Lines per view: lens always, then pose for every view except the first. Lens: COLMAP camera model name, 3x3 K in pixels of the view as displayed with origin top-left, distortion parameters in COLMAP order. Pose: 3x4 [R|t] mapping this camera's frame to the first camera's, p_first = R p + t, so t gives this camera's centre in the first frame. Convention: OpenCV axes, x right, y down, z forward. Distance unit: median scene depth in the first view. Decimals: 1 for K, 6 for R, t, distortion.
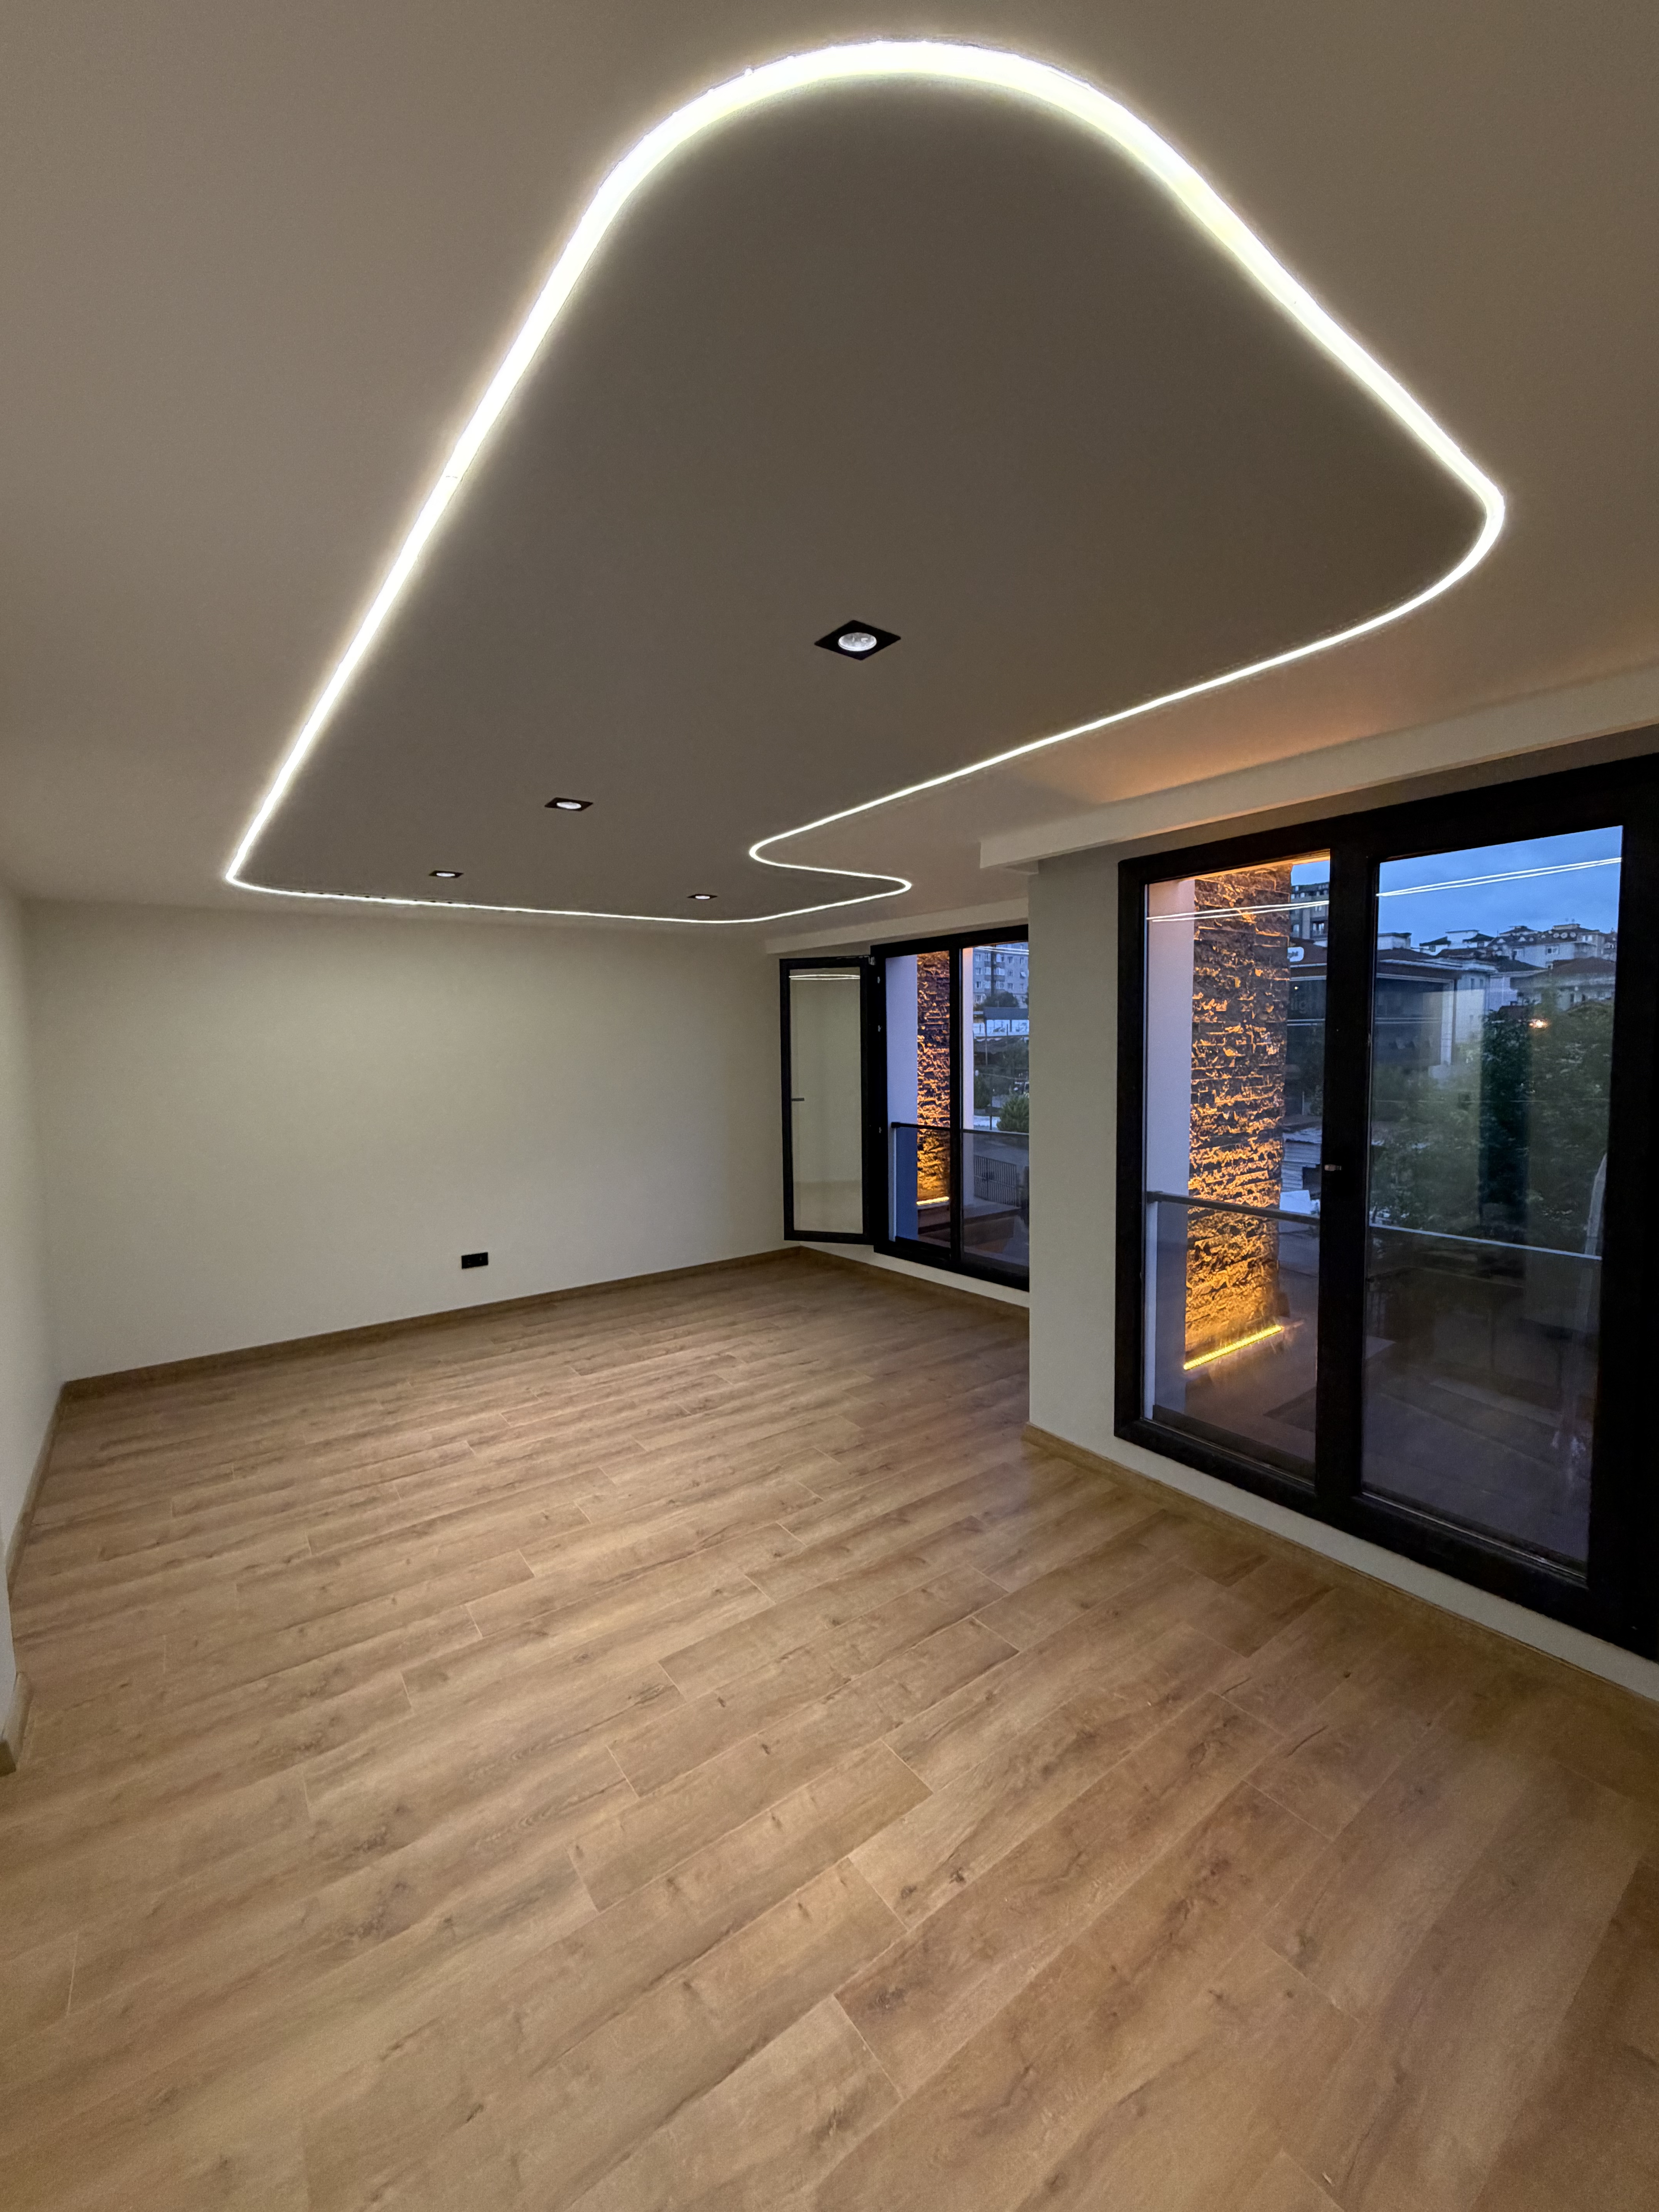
lens RADIAL K [[895.1, 0, 828.8], [0, 895.1, 1109.1], [0, 0, 1]] dist [0.003870, 0.000213]
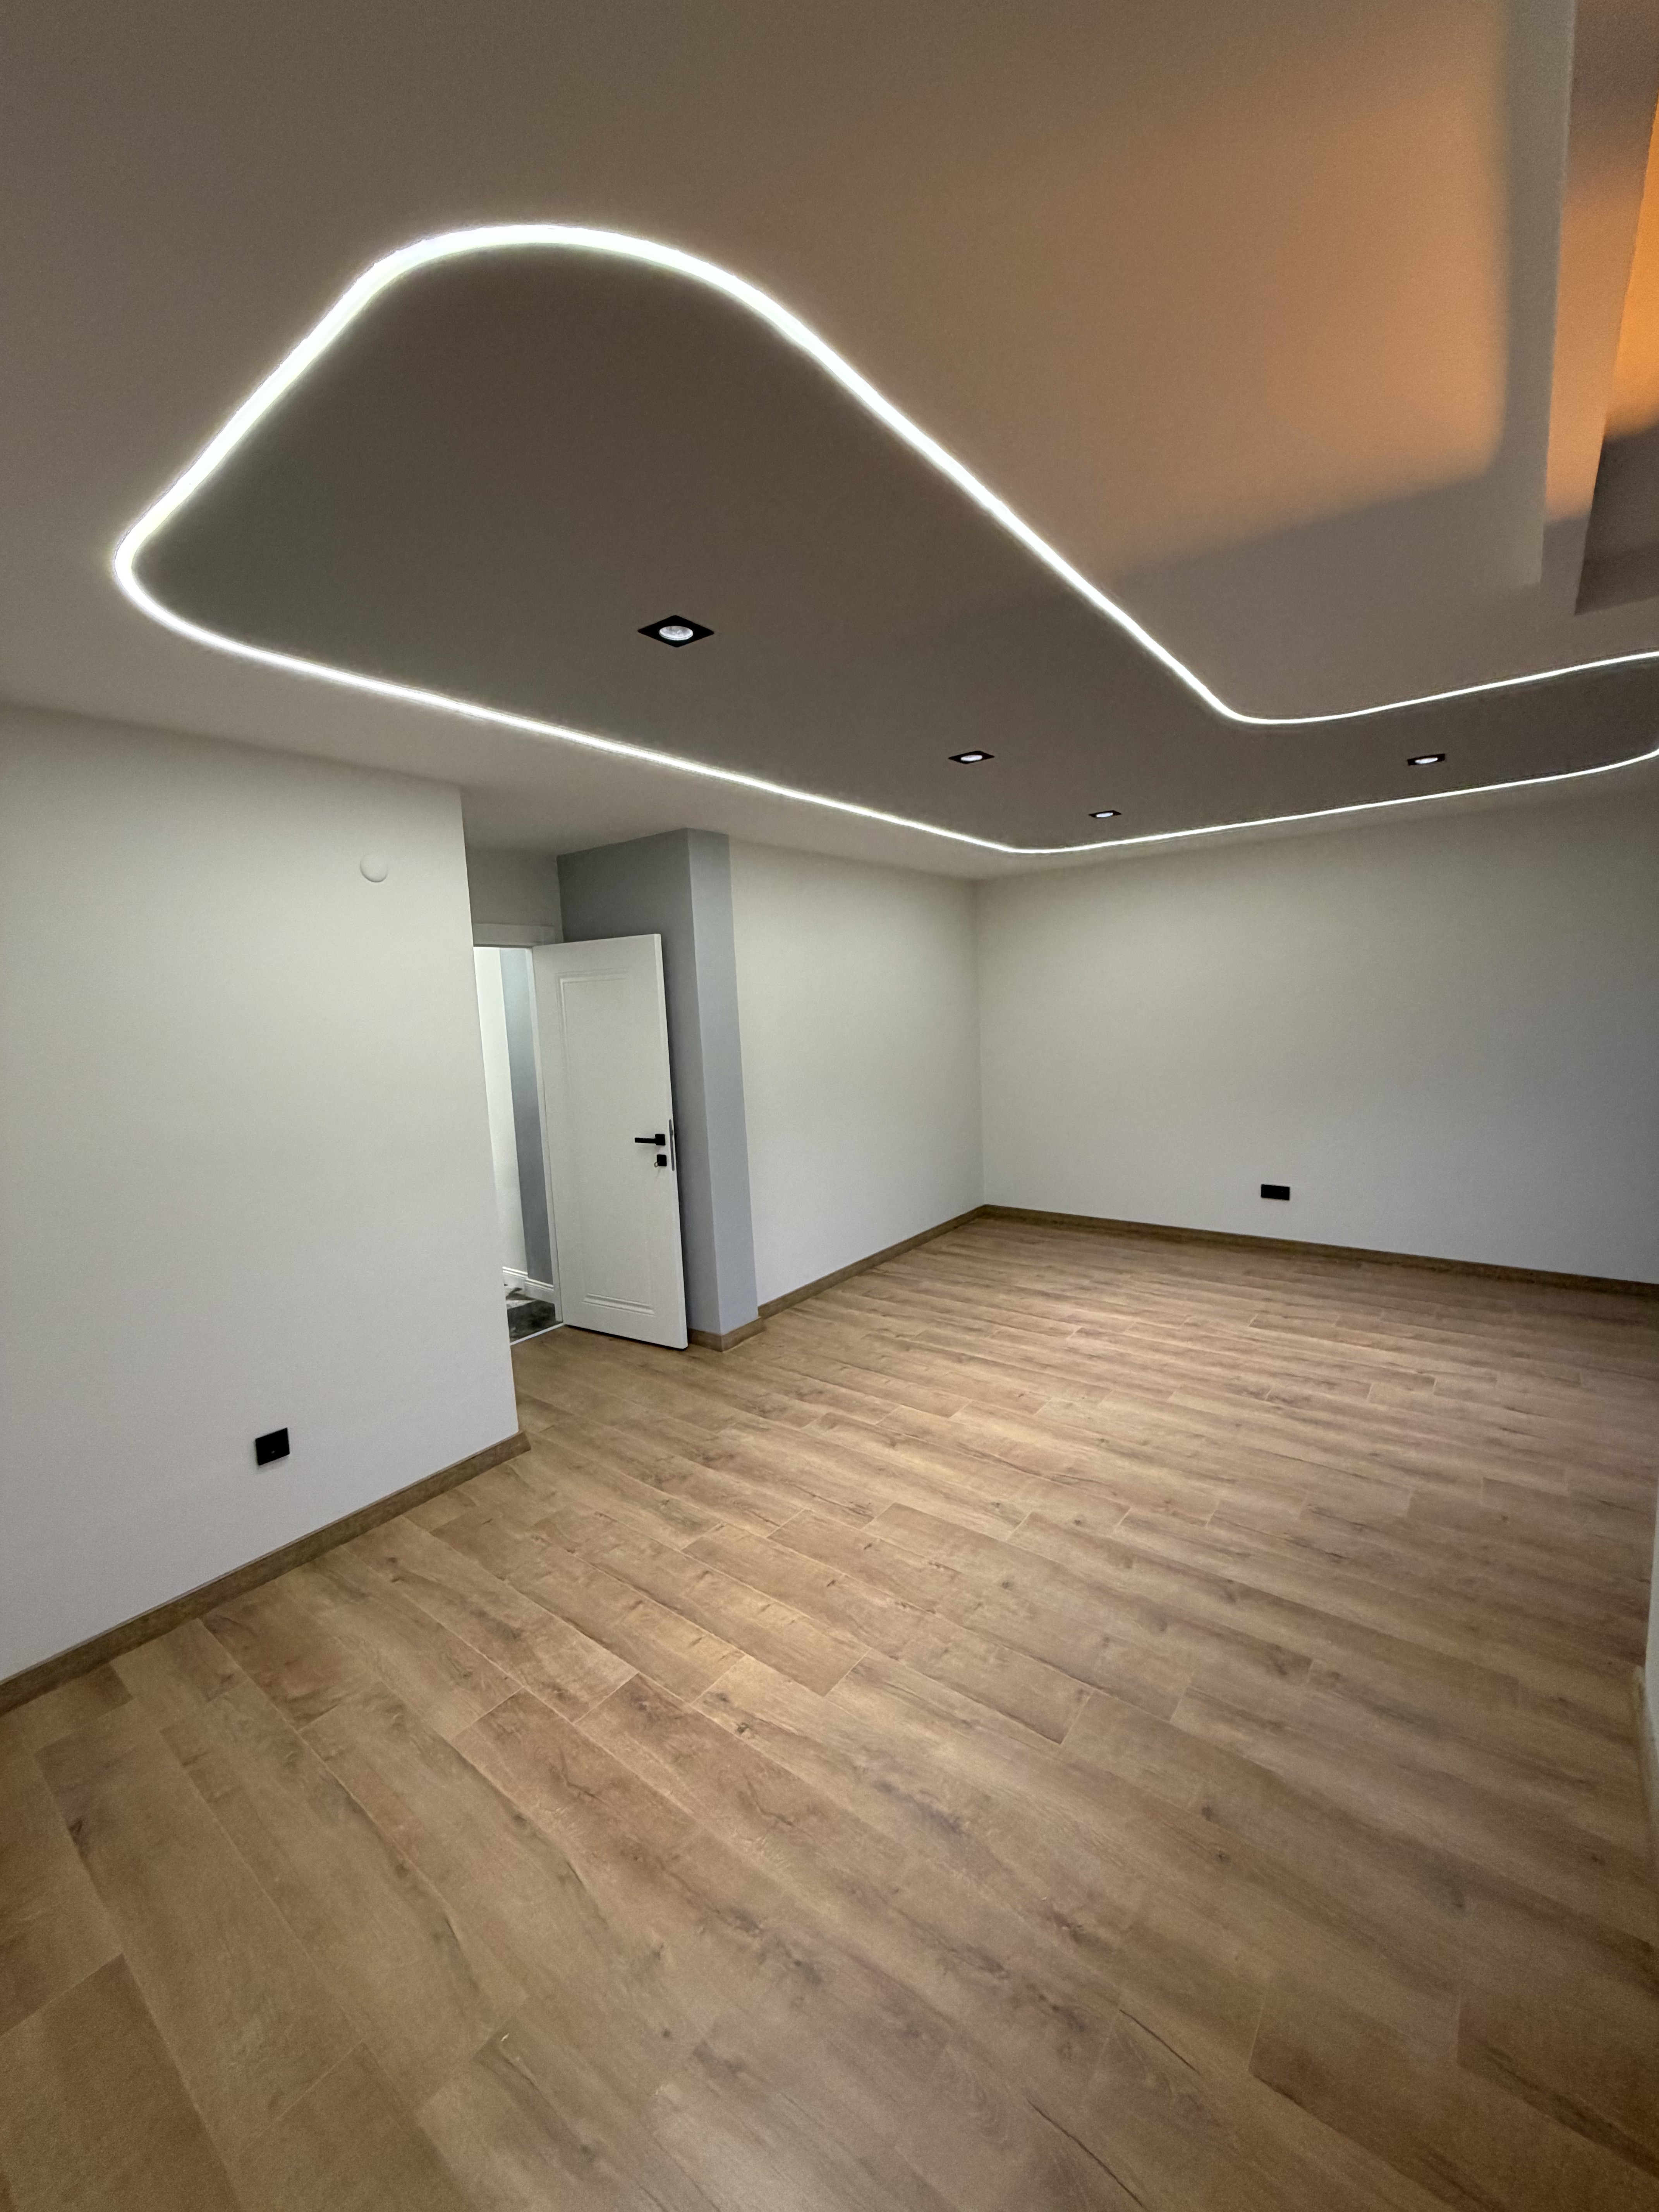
lens RADIAL K [[895.1, 0, 831.6], [0, 895.1, 1113.3], [0, 0, 1]] dist [0.003870, 0.000213]
pose [[0.265396, 0.127329, -0.955695, 0.767360], [-0.035150, 0.991860, 0.122386, -0.034317], [0.963498, 0.001111, 0.267712, 0.537433]]
